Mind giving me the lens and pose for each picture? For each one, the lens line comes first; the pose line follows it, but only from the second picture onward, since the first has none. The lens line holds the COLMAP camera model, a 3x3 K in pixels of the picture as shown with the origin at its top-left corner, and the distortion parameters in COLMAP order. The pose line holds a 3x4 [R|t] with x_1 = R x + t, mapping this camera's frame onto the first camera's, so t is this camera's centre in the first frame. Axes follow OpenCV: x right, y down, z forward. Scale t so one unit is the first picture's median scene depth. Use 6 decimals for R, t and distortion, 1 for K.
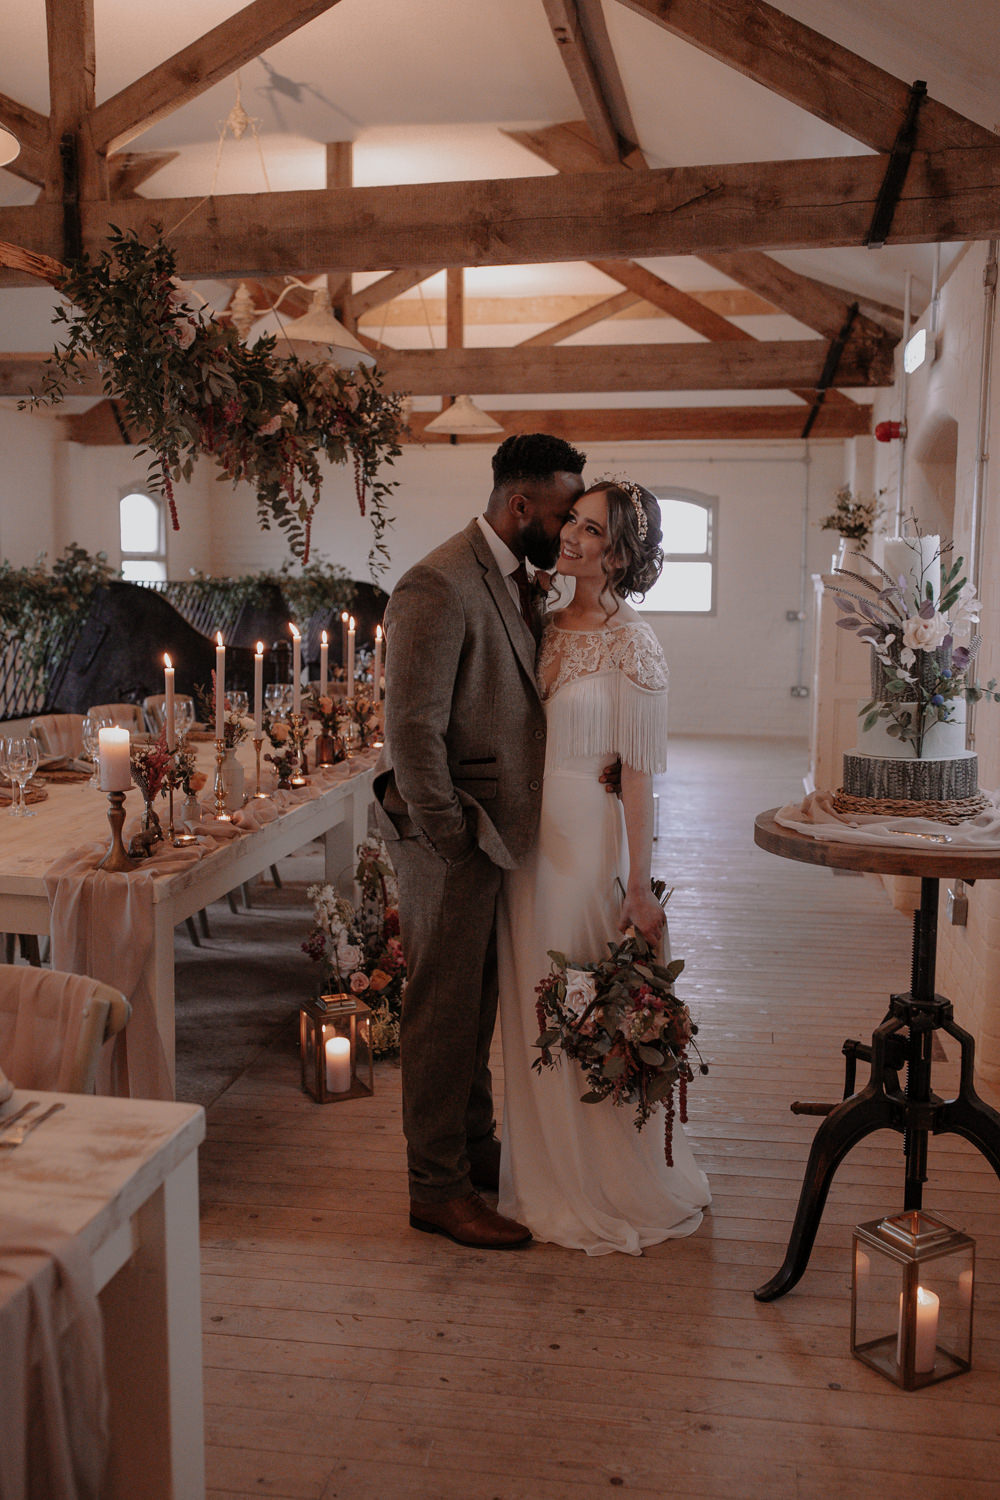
lens RADIAL K [[1389.7, 0, 482.5], [0, 1389.7, 770.3], [0, 0, 1]] dist [-0.008906, 0.000000]
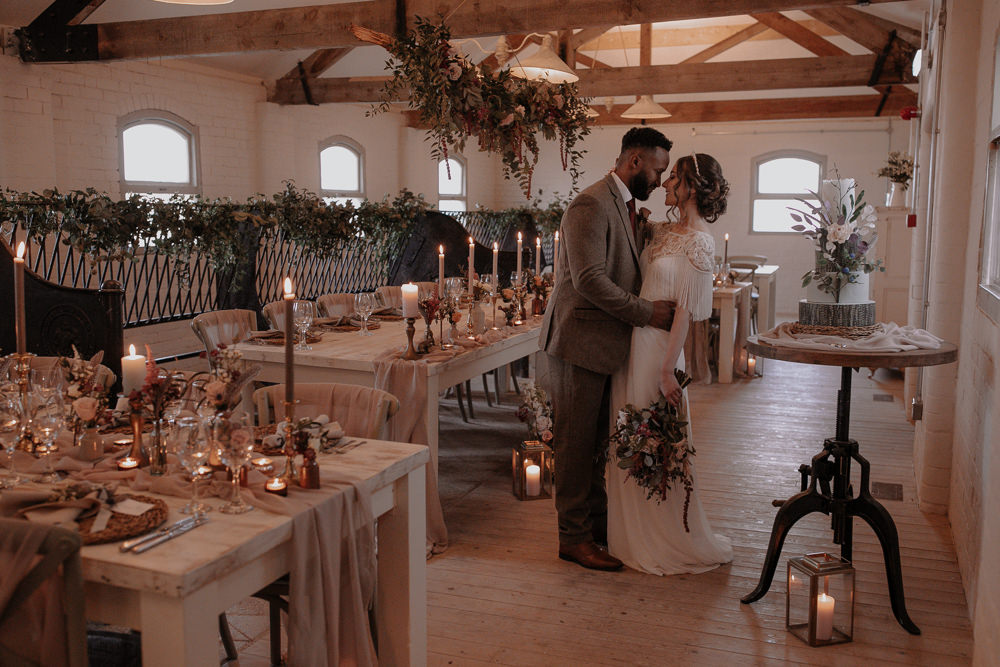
lens RADIAL K [[926.5, 0, 505.3], [0, 926.5, 352.4], [0, 0, 1]] dist [-0.008906, 0.000000]
pose [[0.981928, 0.026566, -0.187382, 0.078613], [-0.024214, 0.999597, 0.014829, 0.031404], [0.187700, -0.010024, 0.982175, -0.167927]]
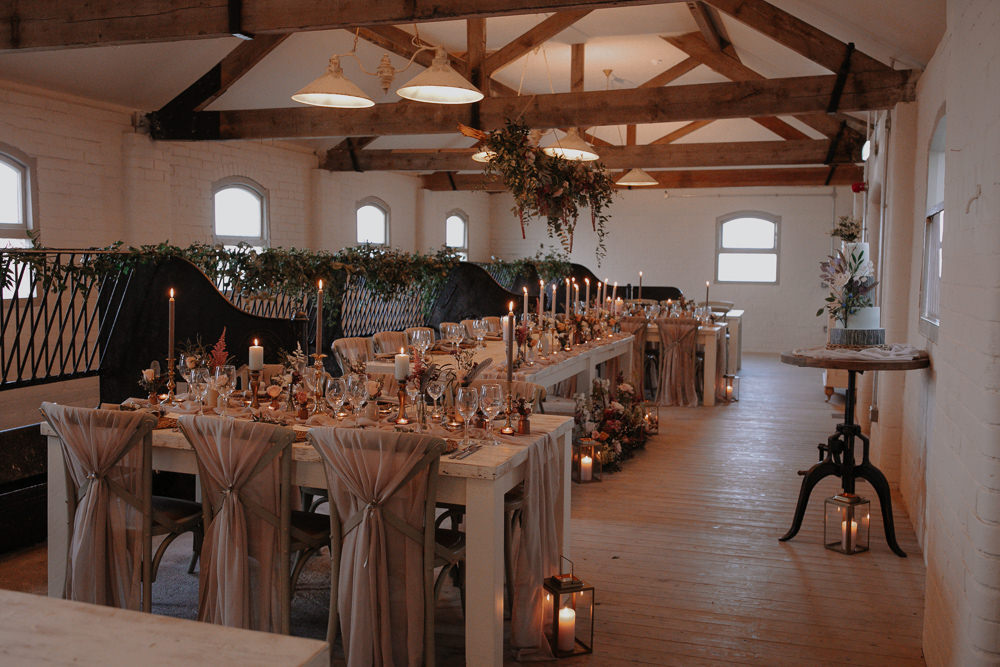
lens RADIAL K [[926.5, 0, 506.8], [0, 926.5, 345.4], [0, 0, 1]] dist [-0.008906, 0.000000]
pose [[0.990654, 0.016242, -0.135428, -0.029914], [-0.022947, 0.998579, -0.048100, 0.083321], [0.134455, 0.050758, 0.989619, -0.545740]]
